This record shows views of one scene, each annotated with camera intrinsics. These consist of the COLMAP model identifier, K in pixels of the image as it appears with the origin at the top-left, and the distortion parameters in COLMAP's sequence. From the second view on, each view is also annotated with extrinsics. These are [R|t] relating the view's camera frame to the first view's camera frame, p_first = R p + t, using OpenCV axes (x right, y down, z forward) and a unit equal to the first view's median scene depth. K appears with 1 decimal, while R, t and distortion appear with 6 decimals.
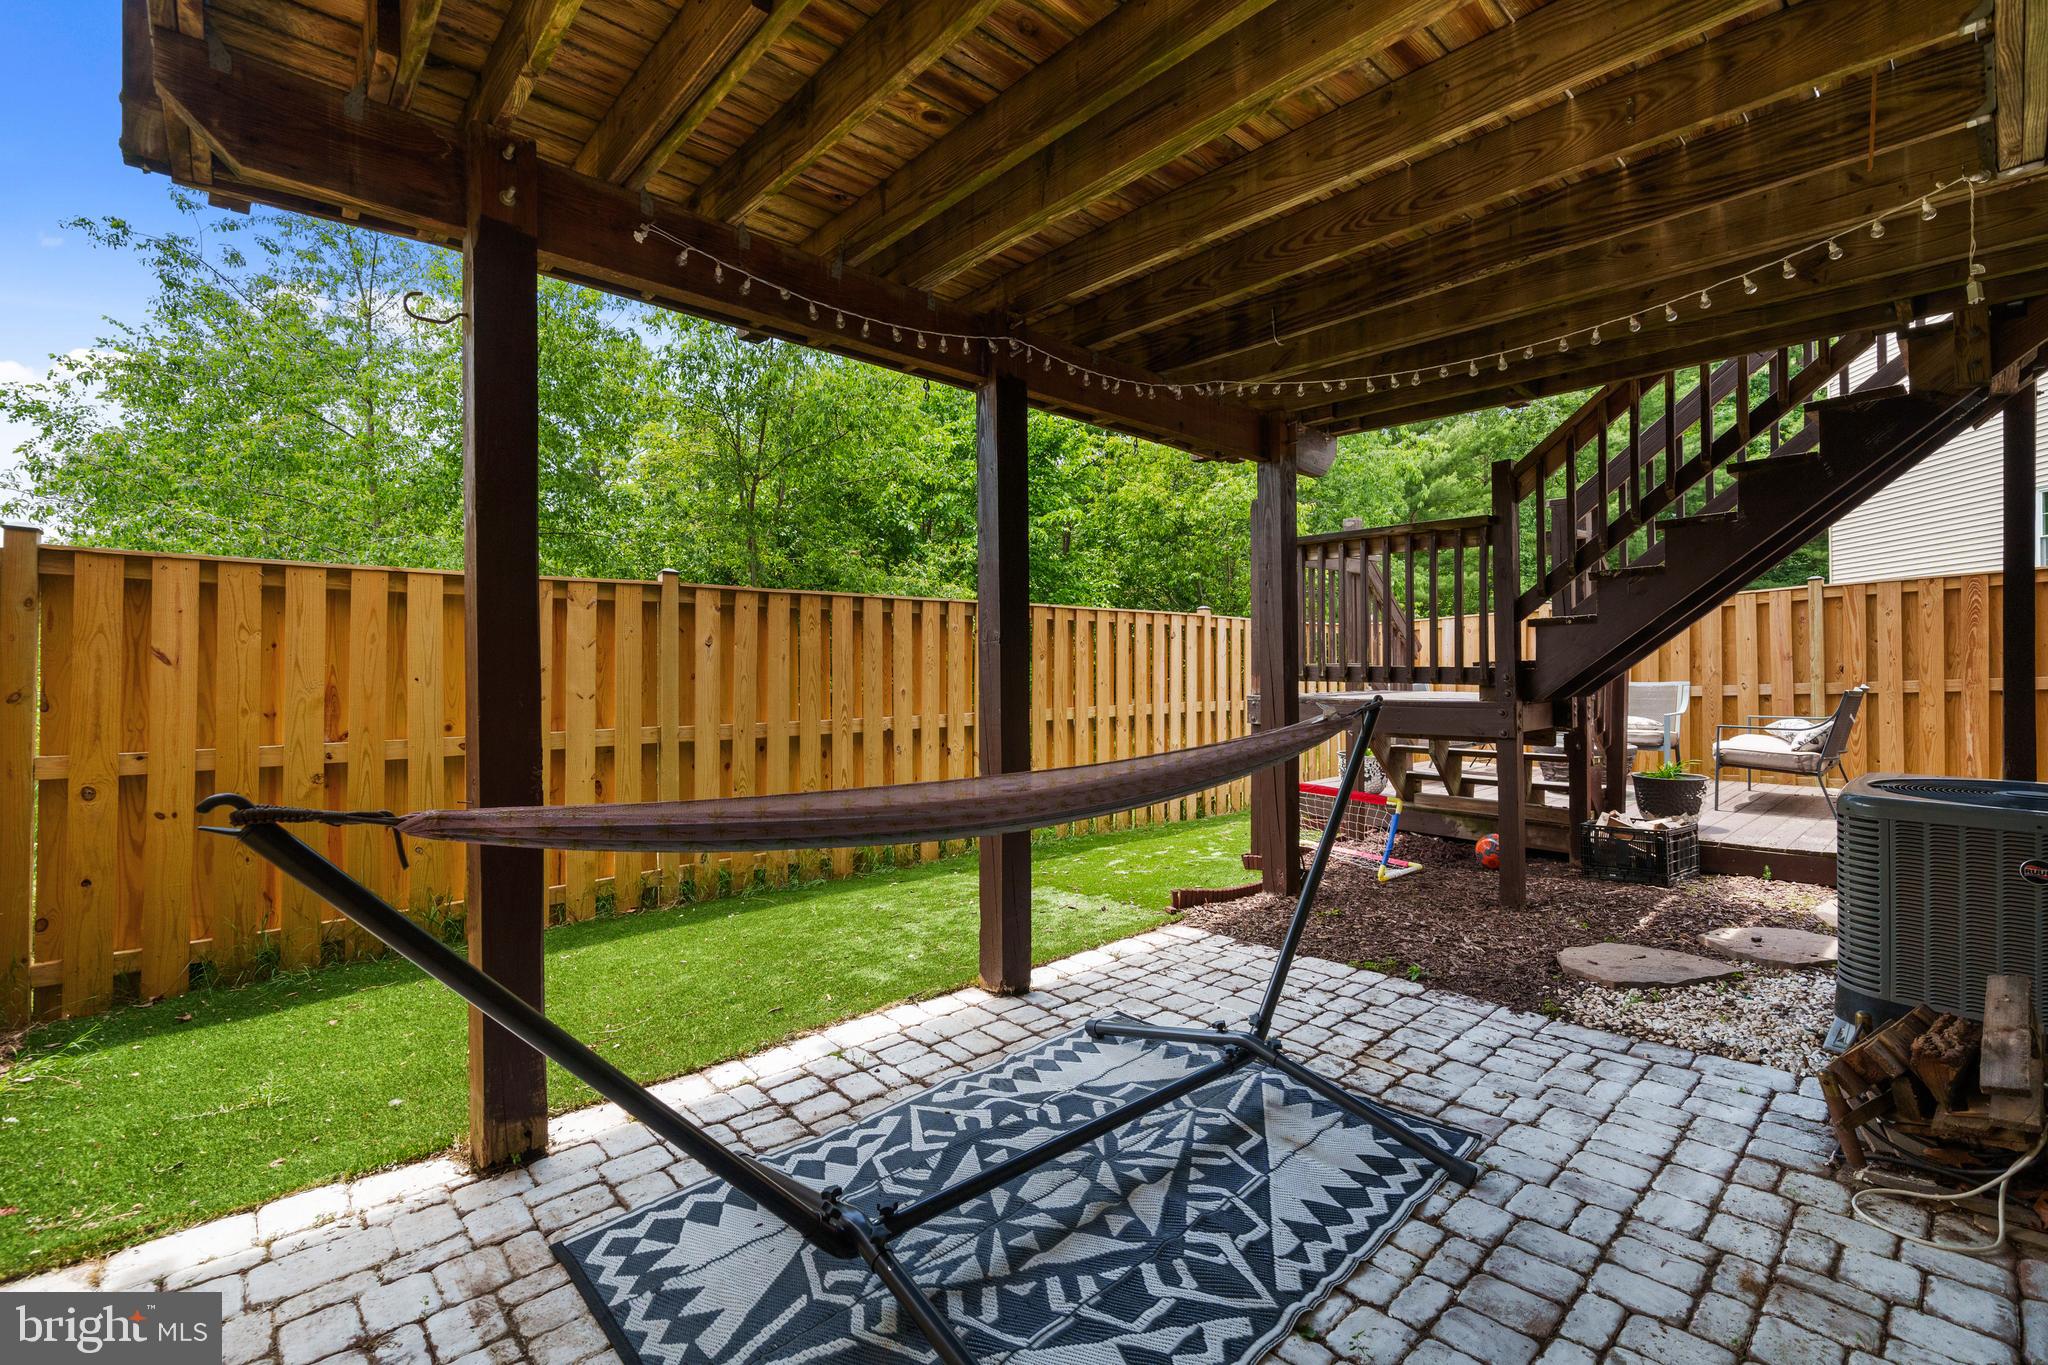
lens RADIAL K [[894.8, 0, 1019.3], [0, 894.8, 667.0], [0, 0, 1]] dist [-0.002470, 0.000580]
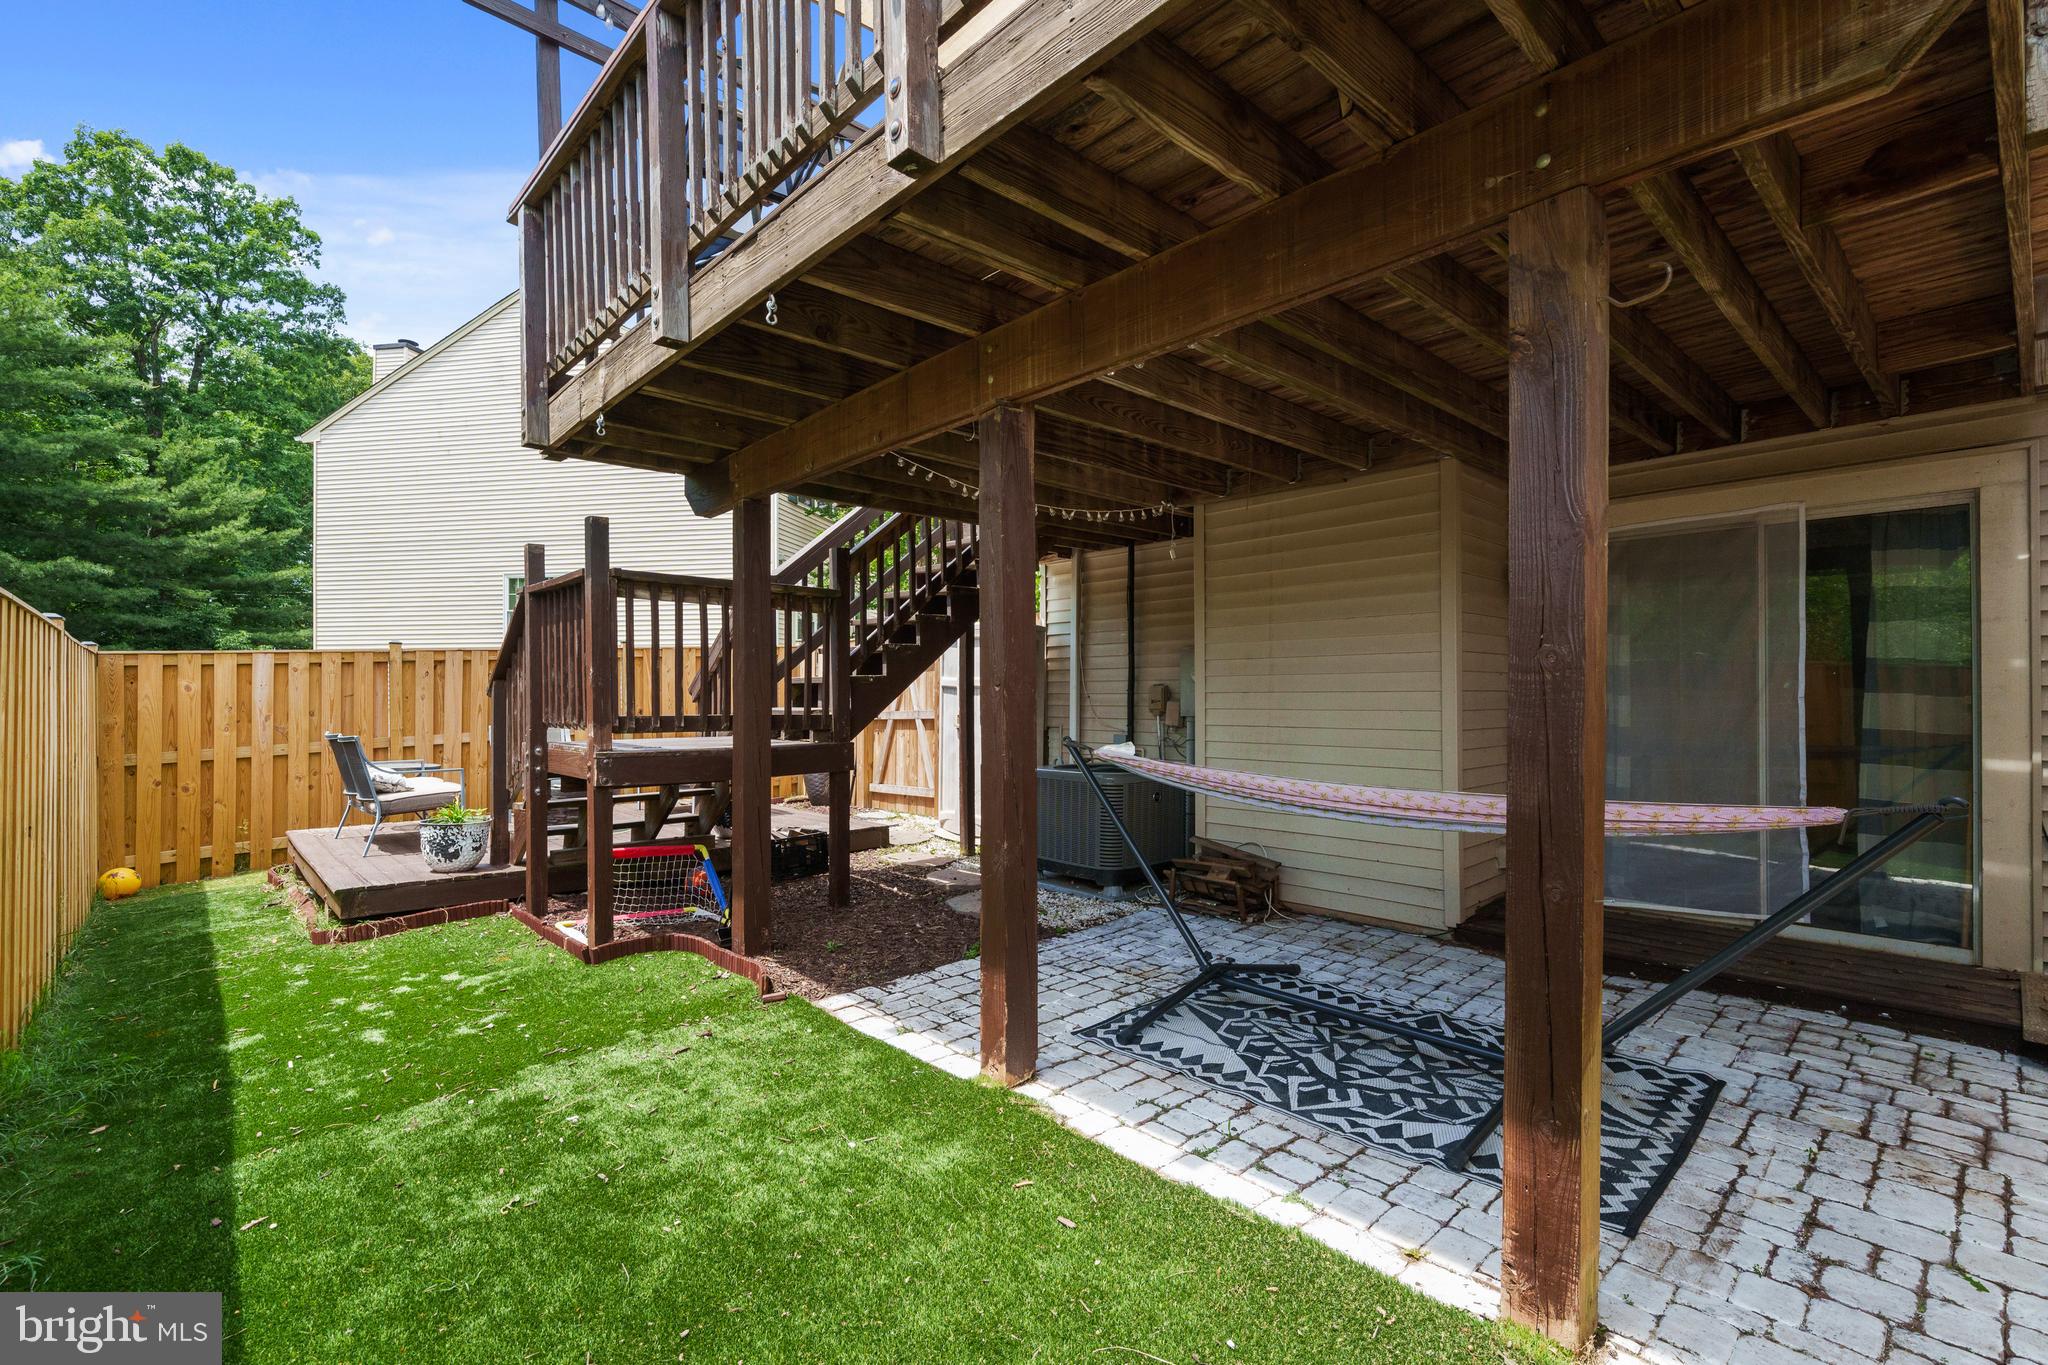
lens RADIAL K [[894.8, 0, 1036.6], [0, 894.8, 690.2], [0, 0, 1]] dist [-0.002470, 0.000580]
pose [[-0.000240, 0.011676, 0.999932, -1.247541], [0.006304, 0.999912, -0.011675, -0.027156], [-0.999980, 0.006301, -0.000314, 1.312642]]
